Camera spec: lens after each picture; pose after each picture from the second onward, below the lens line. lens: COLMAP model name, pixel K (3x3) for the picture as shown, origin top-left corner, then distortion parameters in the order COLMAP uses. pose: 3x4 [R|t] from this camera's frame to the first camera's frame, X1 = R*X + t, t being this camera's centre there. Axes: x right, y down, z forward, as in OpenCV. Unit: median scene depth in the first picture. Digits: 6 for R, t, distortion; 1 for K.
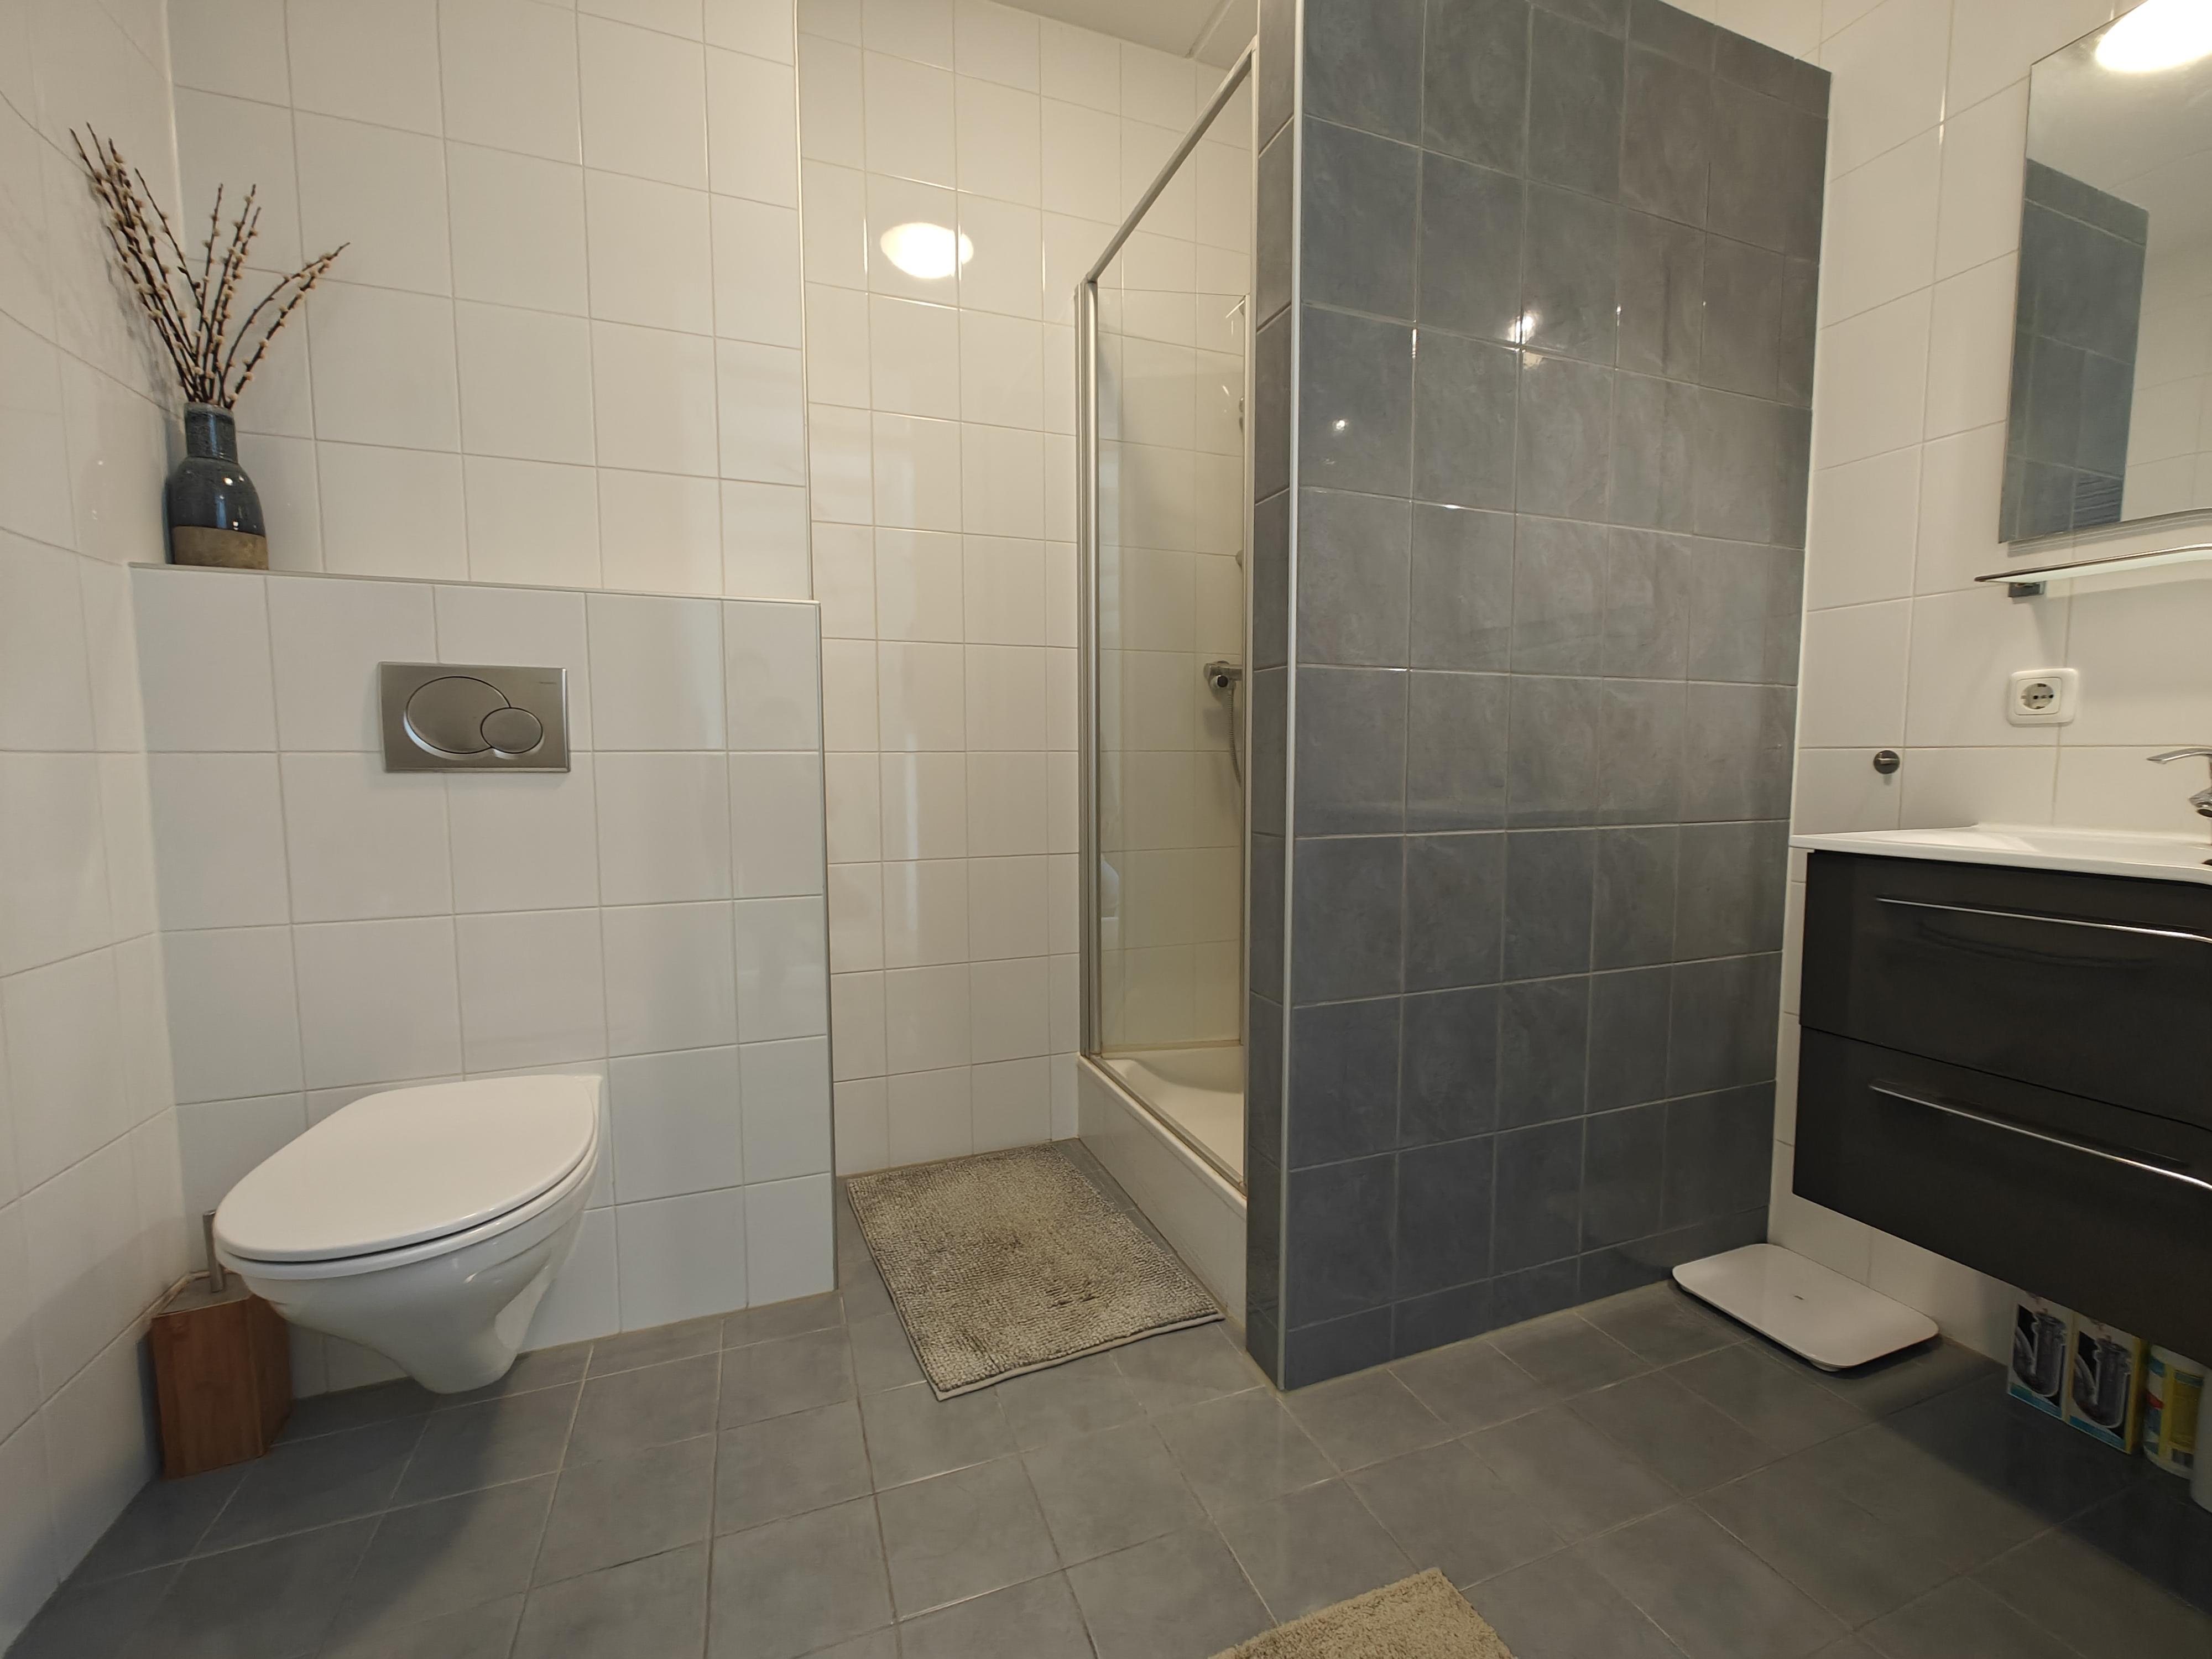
lens RADIAL K [[938.8, 0, 1118.5], [0, 938.8, 857.6], [0, 0, 1]] dist [0.000391, -0.000037]
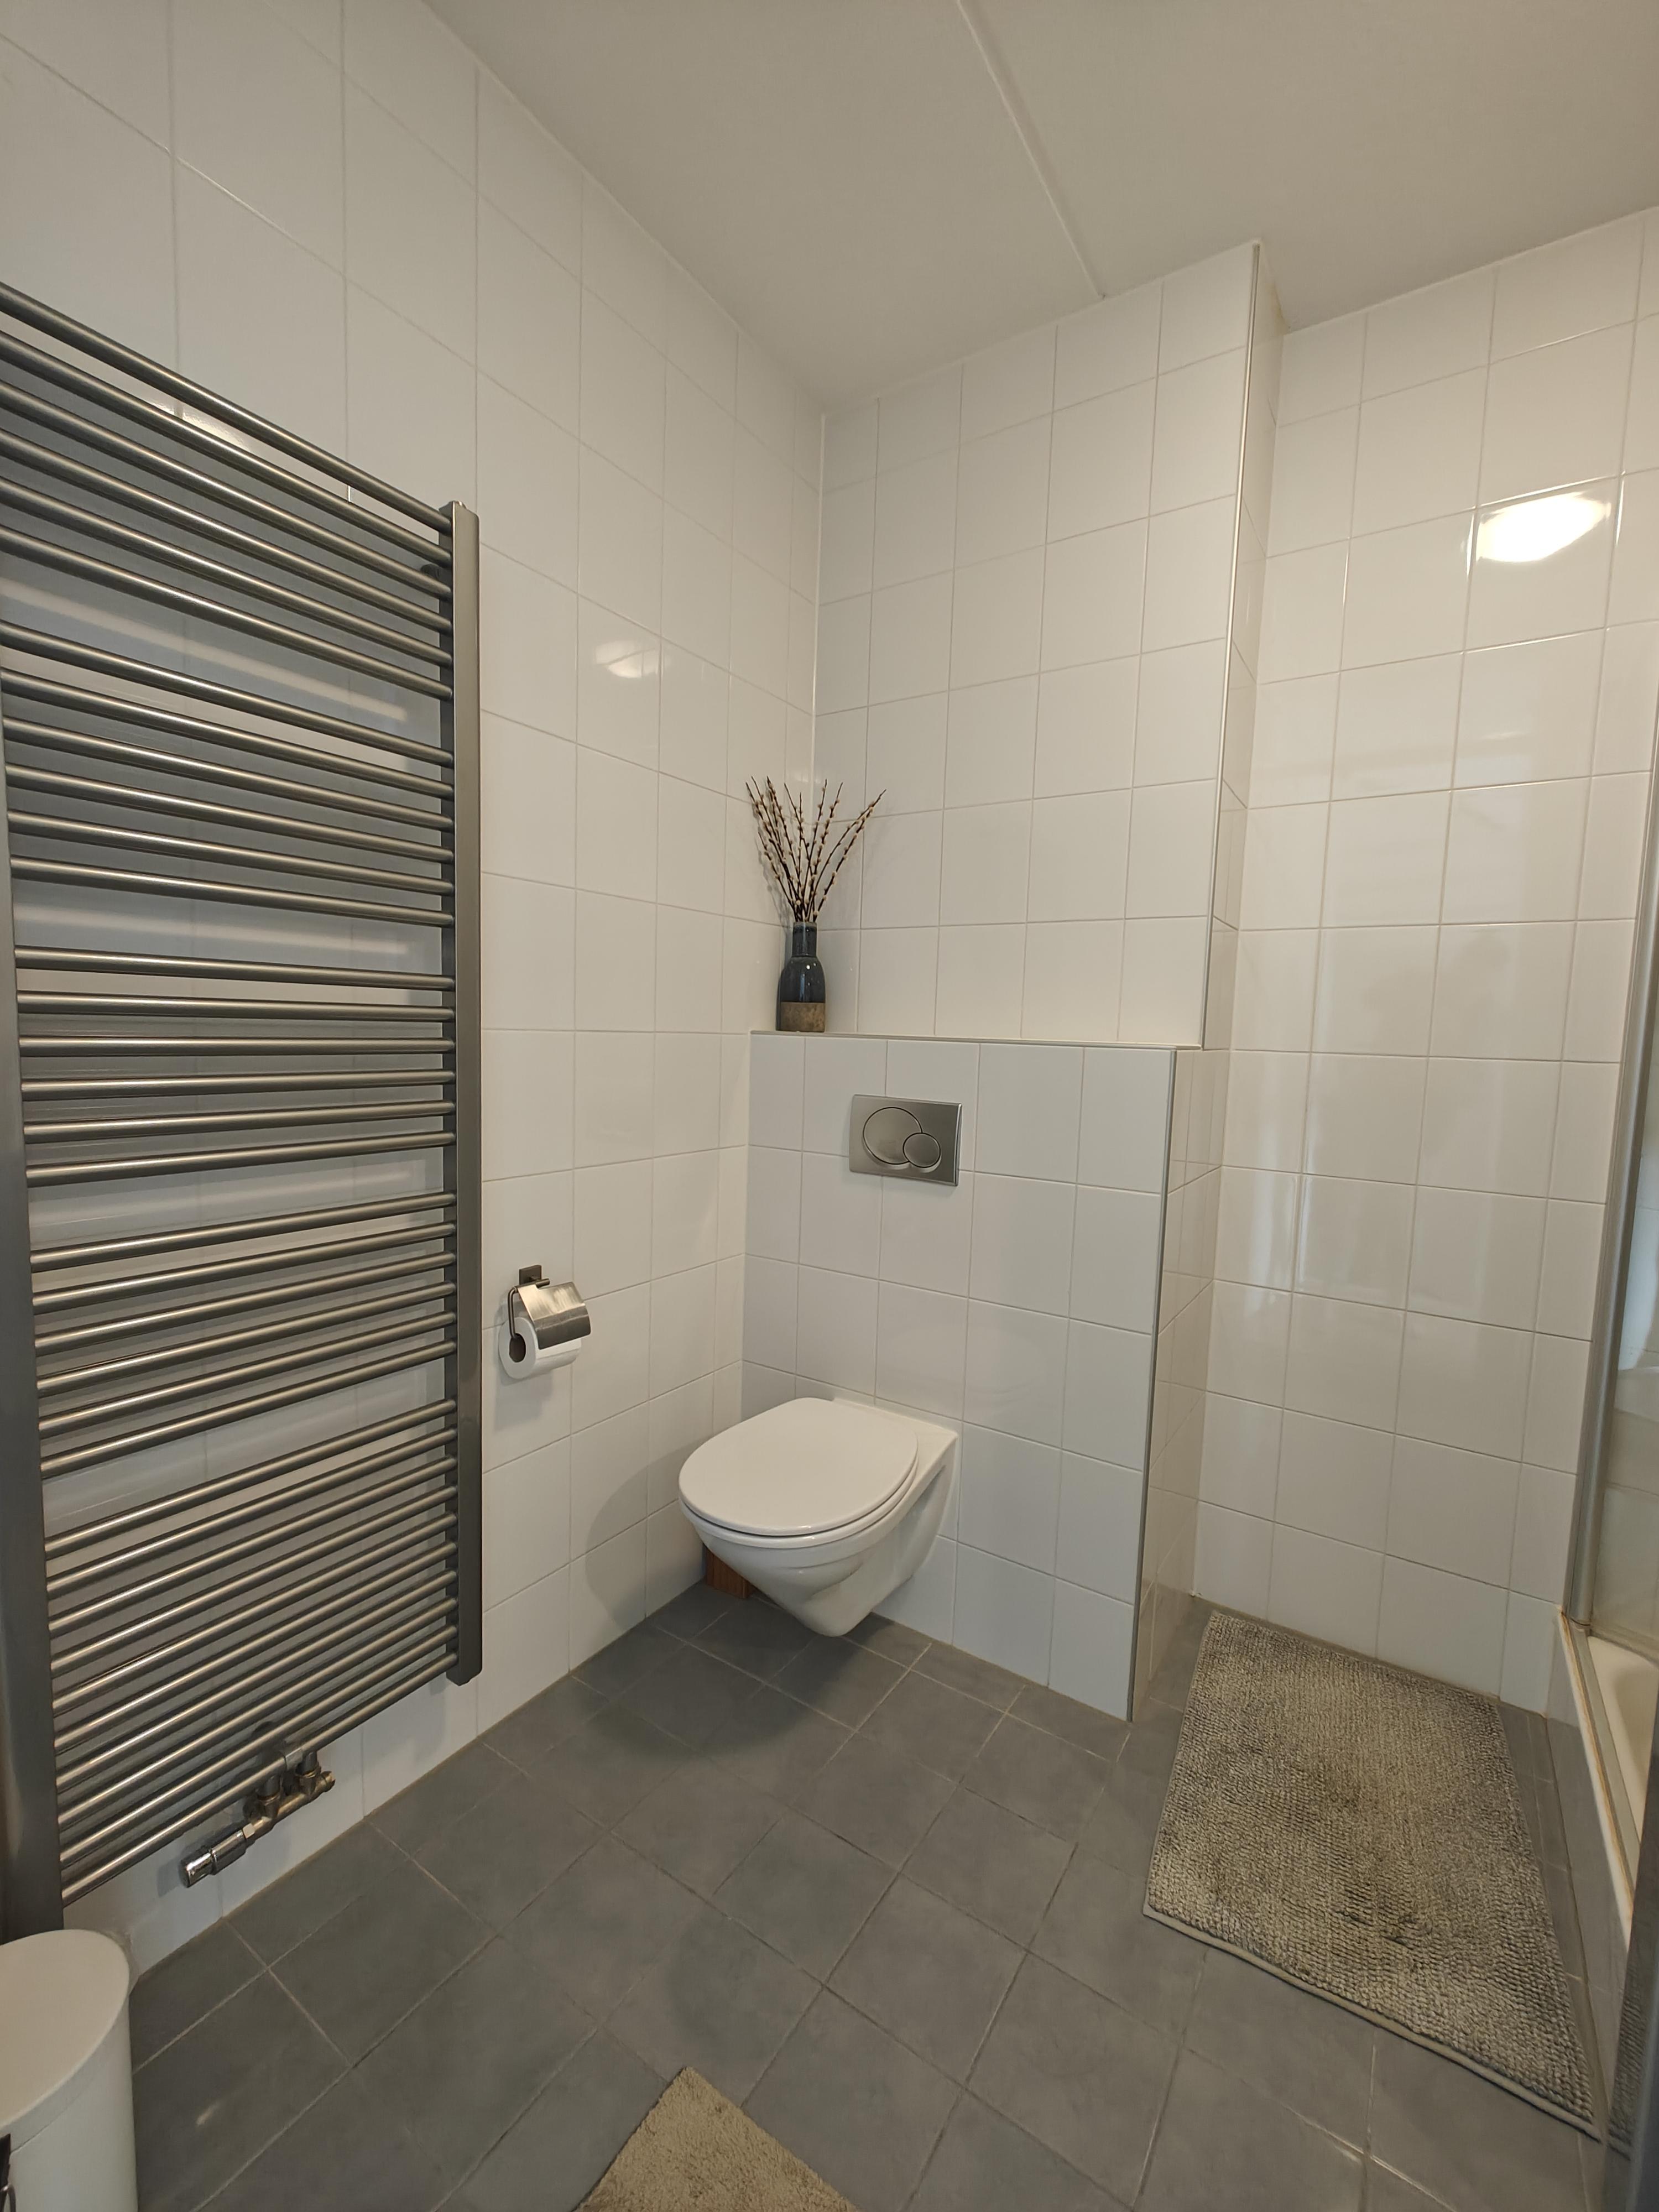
lens RADIAL K [[938.8, 0, 822.0], [0, 938.8, 1127.8], [0, 0, 1]] dist [0.000391, -0.000037]
pose [[0.564221, 0.114995, -0.817576, 0.290559], [-0.121224, 0.991059, 0.055737, -0.202008], [0.816676, 0.067662, 0.573117, 0.142708]]
